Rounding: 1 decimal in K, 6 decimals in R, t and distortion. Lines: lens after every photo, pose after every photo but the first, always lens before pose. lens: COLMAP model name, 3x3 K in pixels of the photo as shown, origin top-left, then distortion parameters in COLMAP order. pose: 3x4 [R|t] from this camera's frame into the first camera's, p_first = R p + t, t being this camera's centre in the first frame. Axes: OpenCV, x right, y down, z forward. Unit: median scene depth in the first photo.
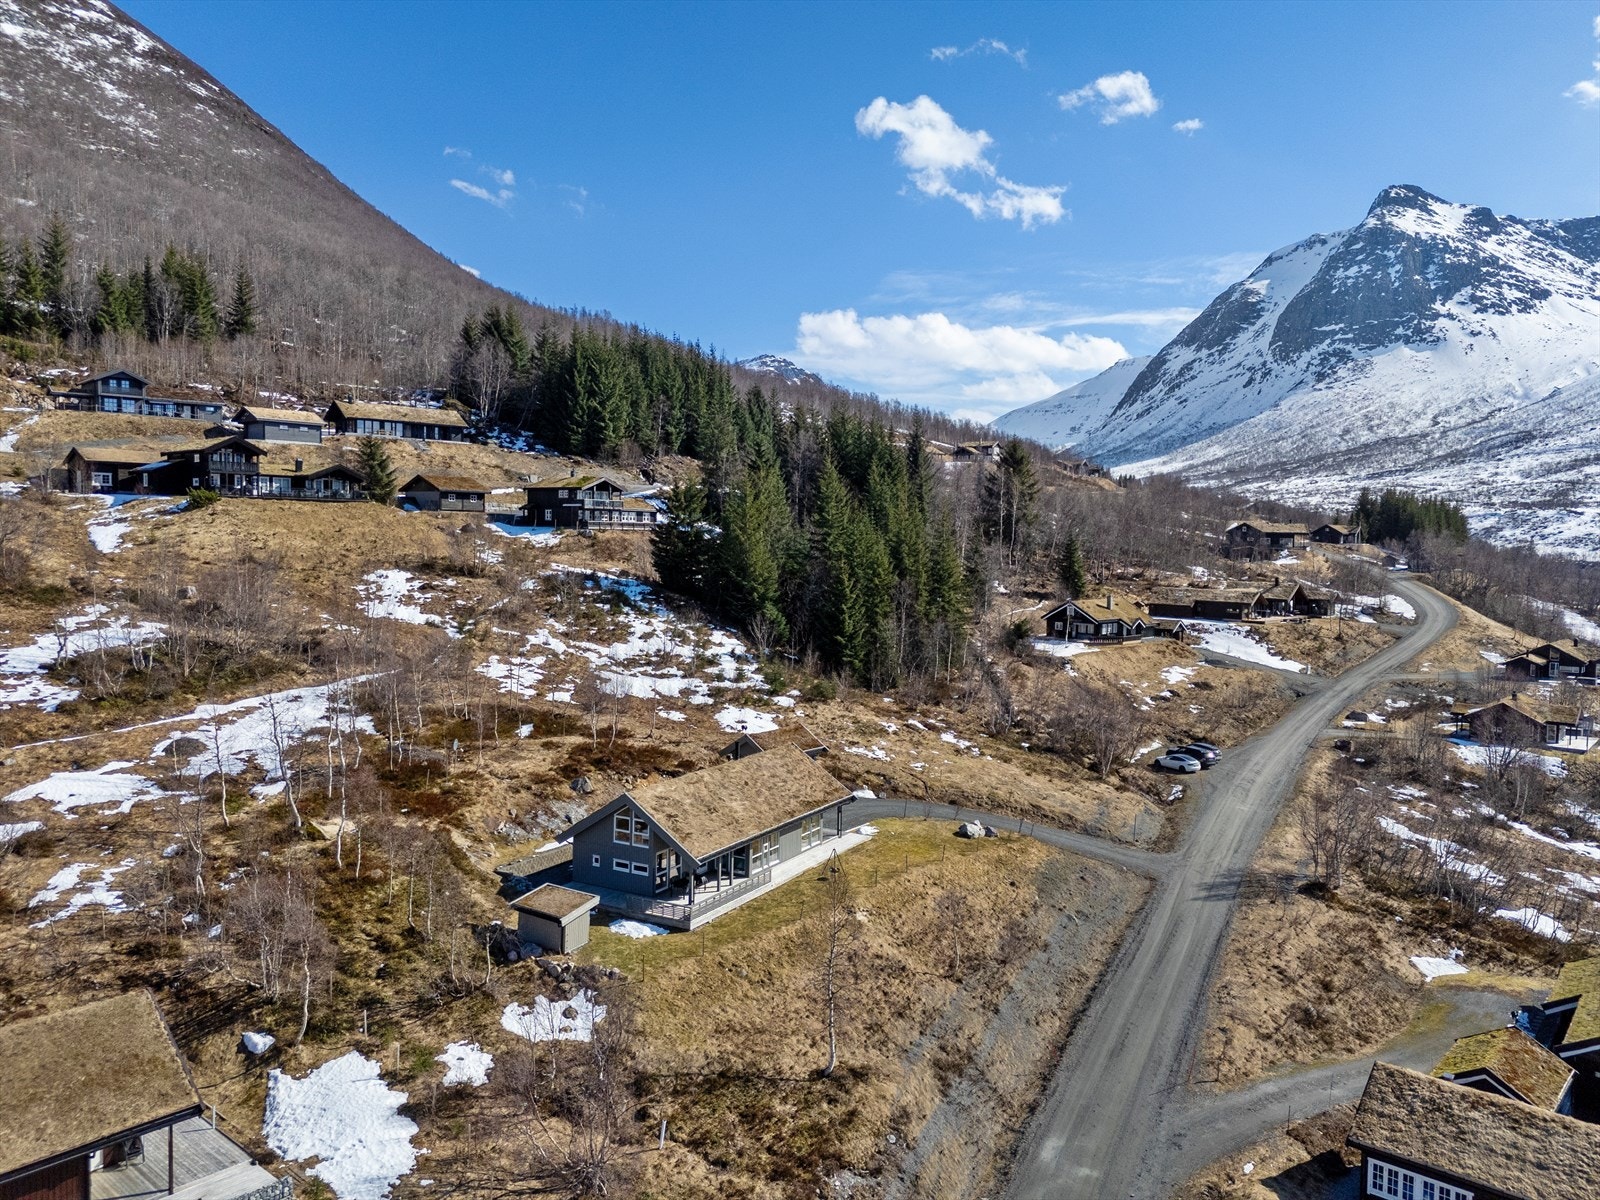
lens RADIAL K [[1167.4, 0, 792.1], [0, 1167.4, 608.8], [0, 0, 1]] dist [0.085262, -0.074711]
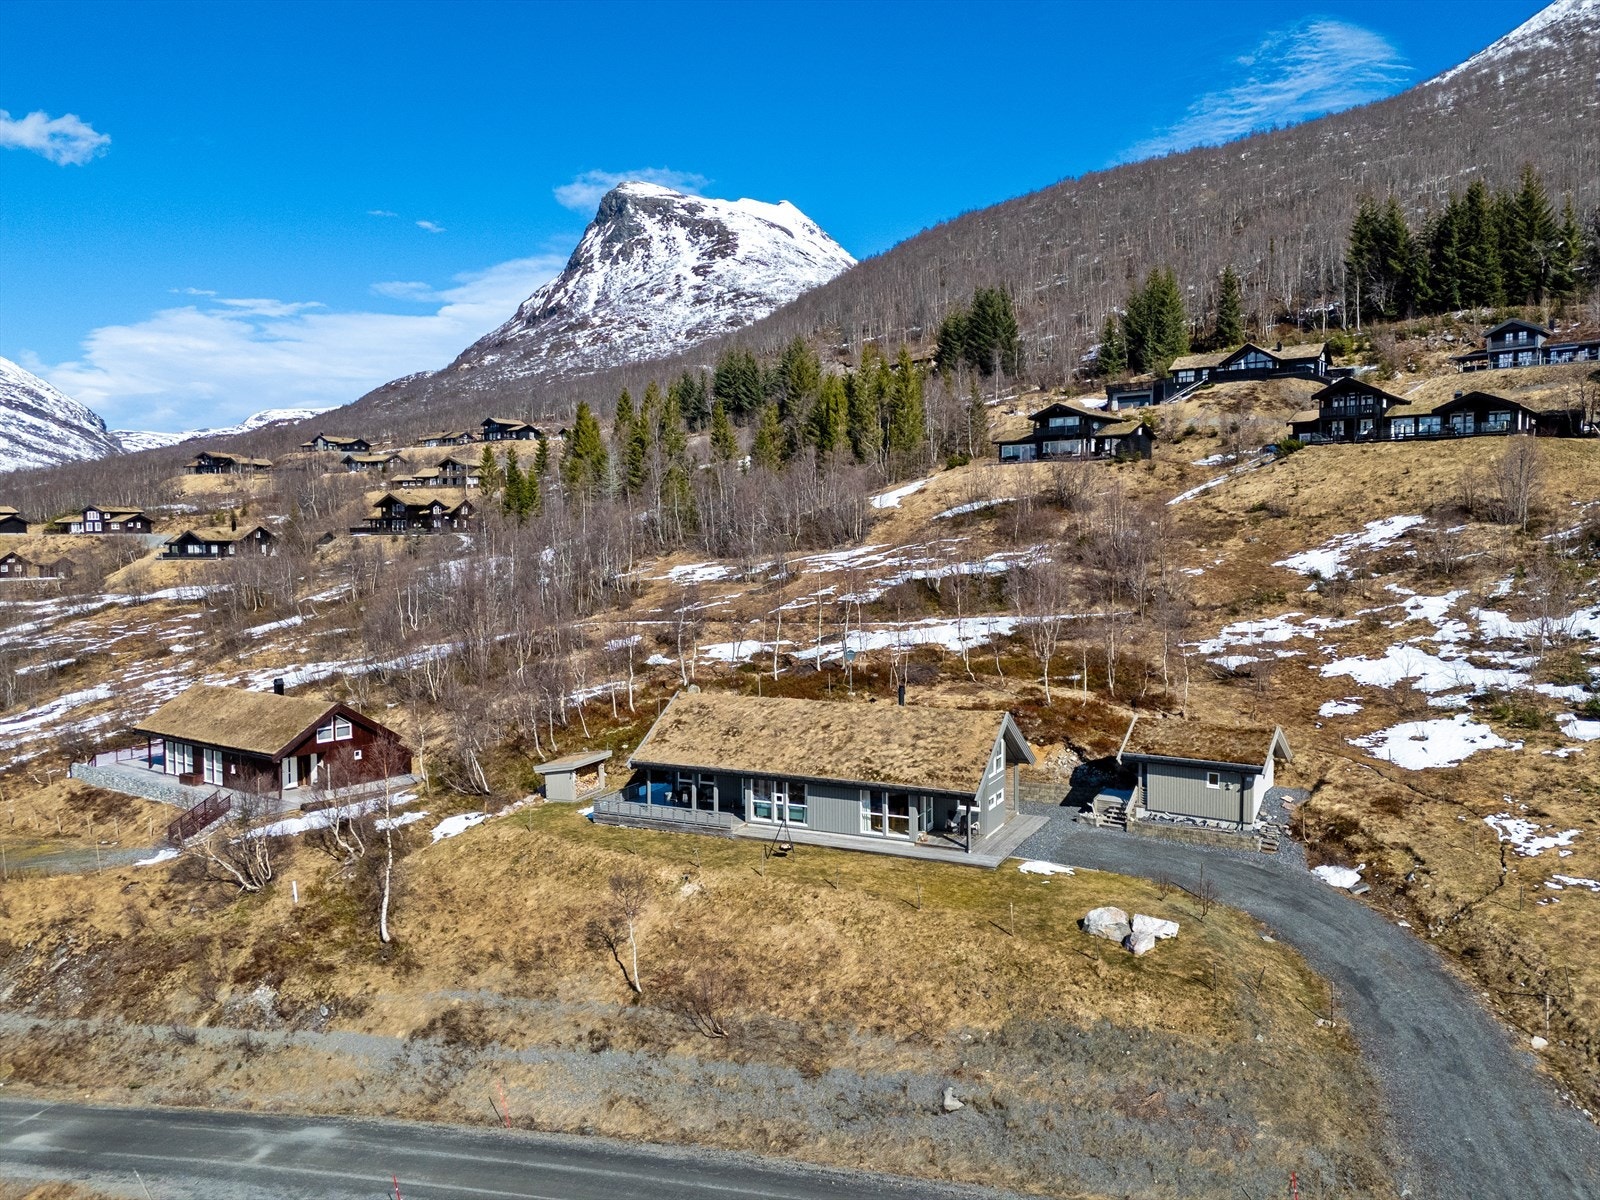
lens RADIAL K [[1156.4, 0, 803.8], [0, 1156.4, 617.5], [0, 0, 1]] dist [0.055294, -0.038323]
pose [[0.074457, 0.055908, -0.995656, 0.250074], [-0.055002, 0.997138, 0.051878, 0.009678], [0.995706, 0.050900, 0.077319, 0.300209]]
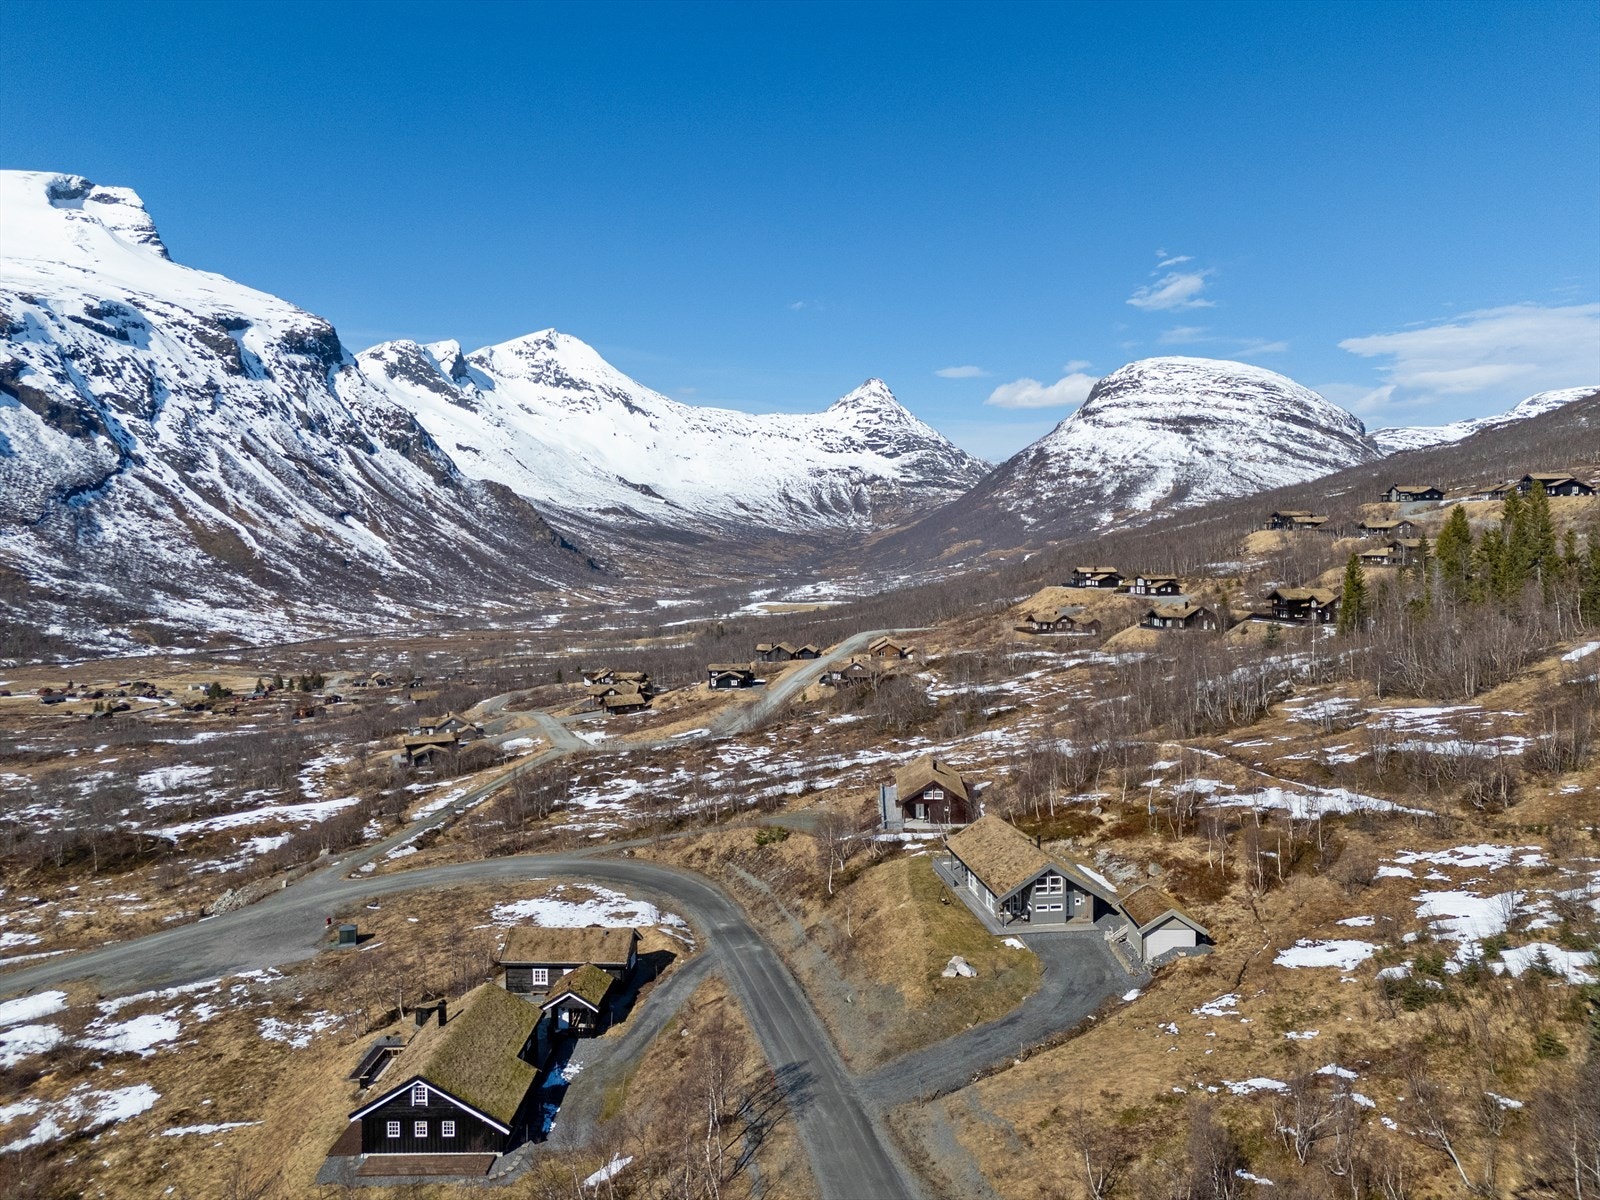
lens RADIAL K [[1167.4, 0, 807.5], [0, 1167.4, 637.3], [0, 0, 1]] dist [0.085262, -0.074711]
pose [[-0.785726, 0.045340, -0.616911, 0.367226], [-0.041253, 0.991249, 0.125394, -0.103753], [0.617197, 0.123975, -0.776980, 0.662123]]
